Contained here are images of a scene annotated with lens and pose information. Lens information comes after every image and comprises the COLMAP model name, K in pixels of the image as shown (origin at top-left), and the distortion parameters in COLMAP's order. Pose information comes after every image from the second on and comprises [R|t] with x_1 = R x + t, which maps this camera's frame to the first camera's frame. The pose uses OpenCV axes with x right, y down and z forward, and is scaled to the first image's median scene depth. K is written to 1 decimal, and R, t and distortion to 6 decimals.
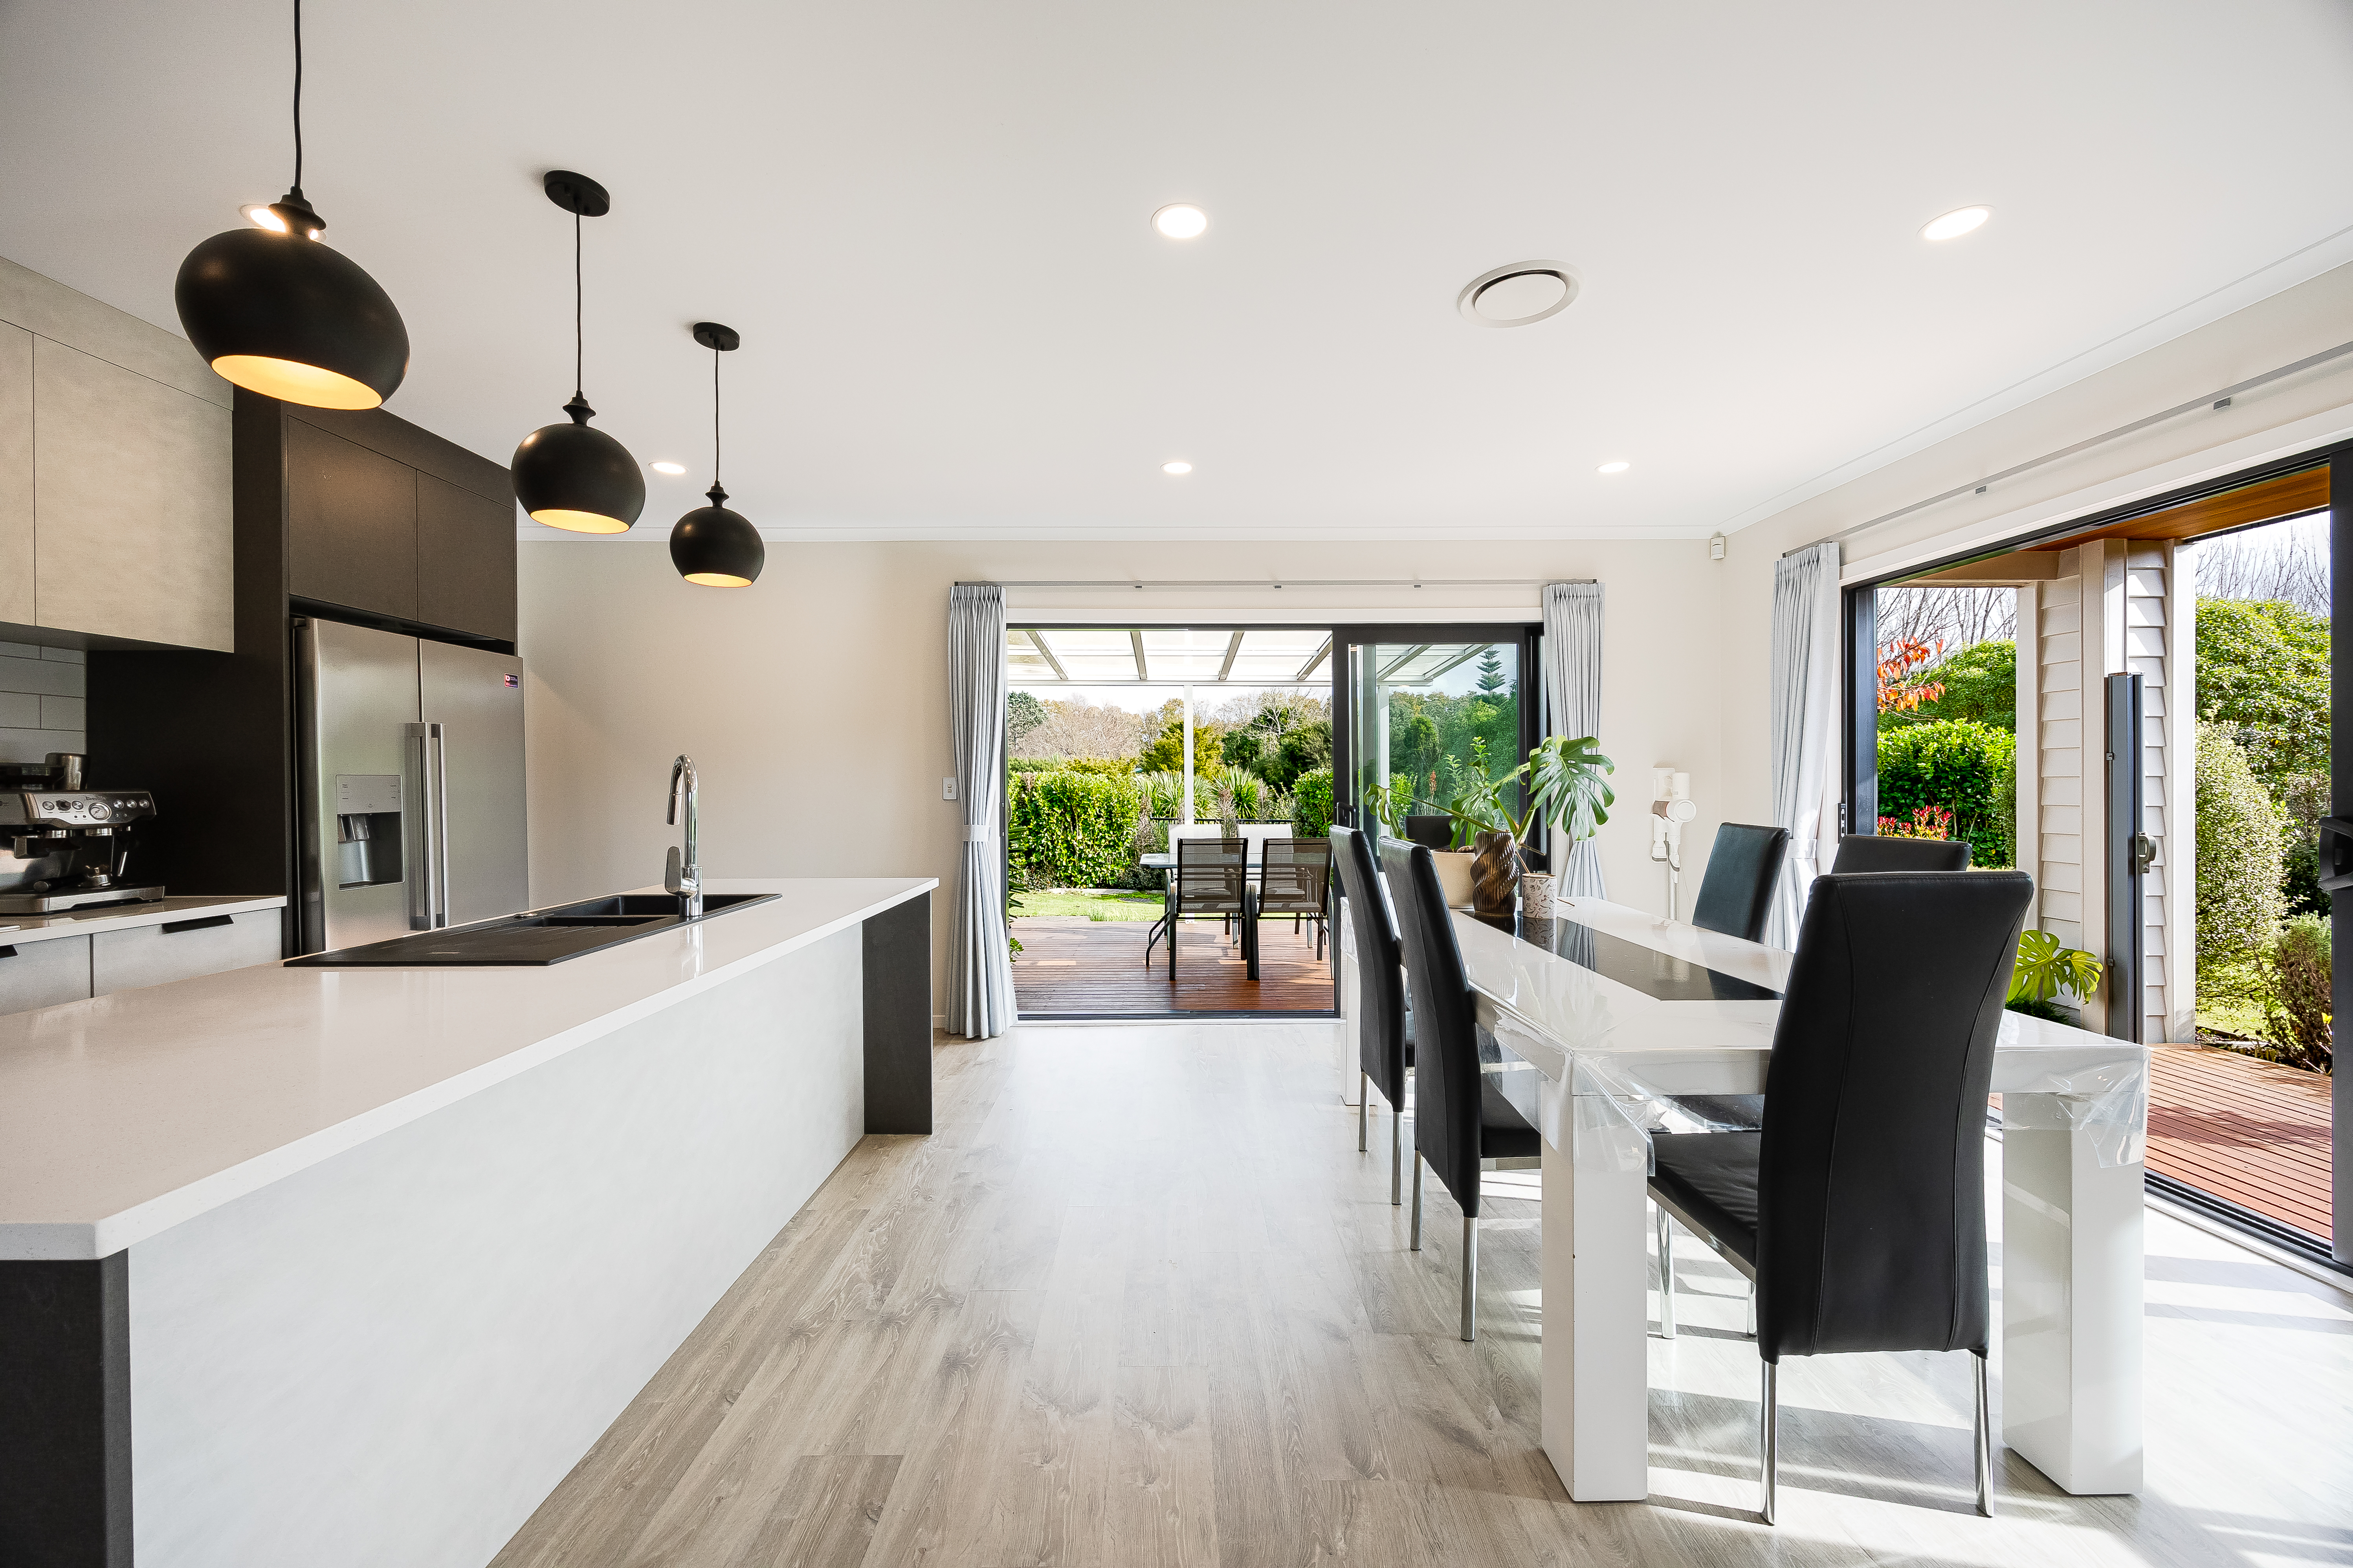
lens RADIAL K [[893.6, 0, 1177.8], [0, 893.6, 785.2], [0, 0, 1]] dist [0.002125, -0.000203]
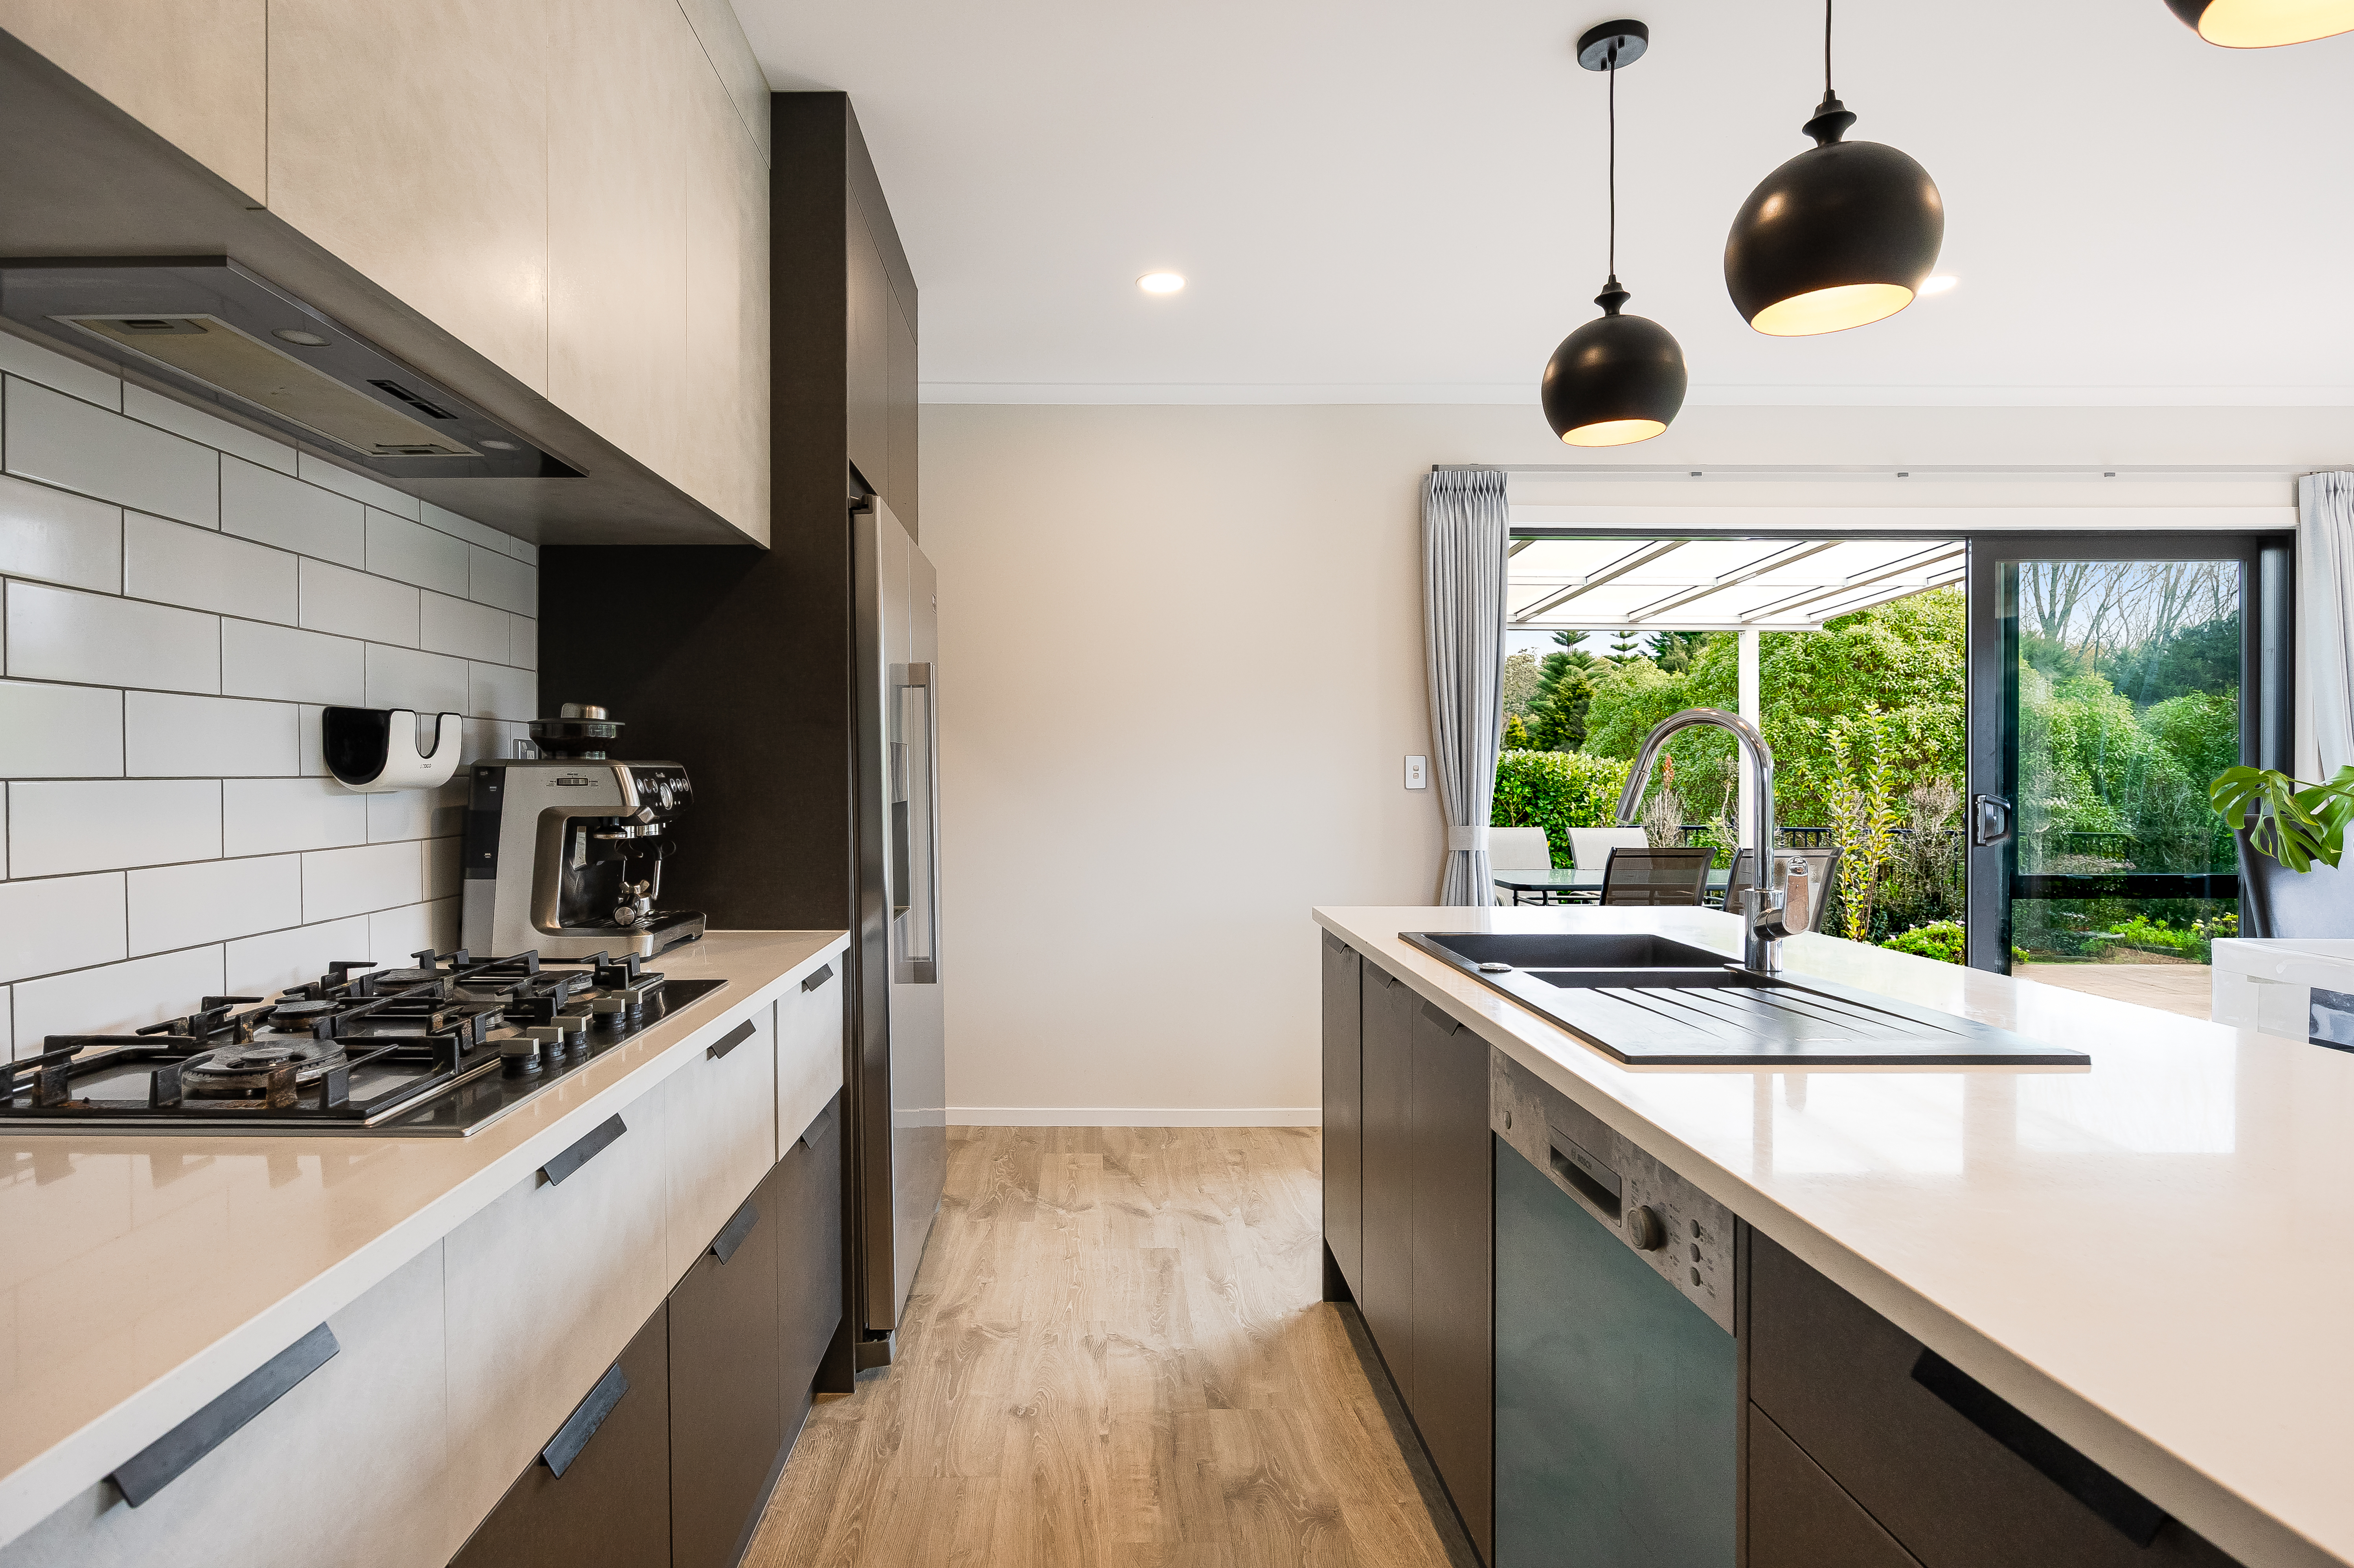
lens RADIAL K [[1235.1, 0, 1171.8], [0, 1235.1, 784.9], [0, 0, 1]] dist [0.004954, 0.000926]
pose [[0.999992, 0.002701, 0.003028, -0.440937], [-0.002724, 0.999968, 0.007544, 0.006318], [-0.003008, -0.007552, 0.999967, 0.067111]]
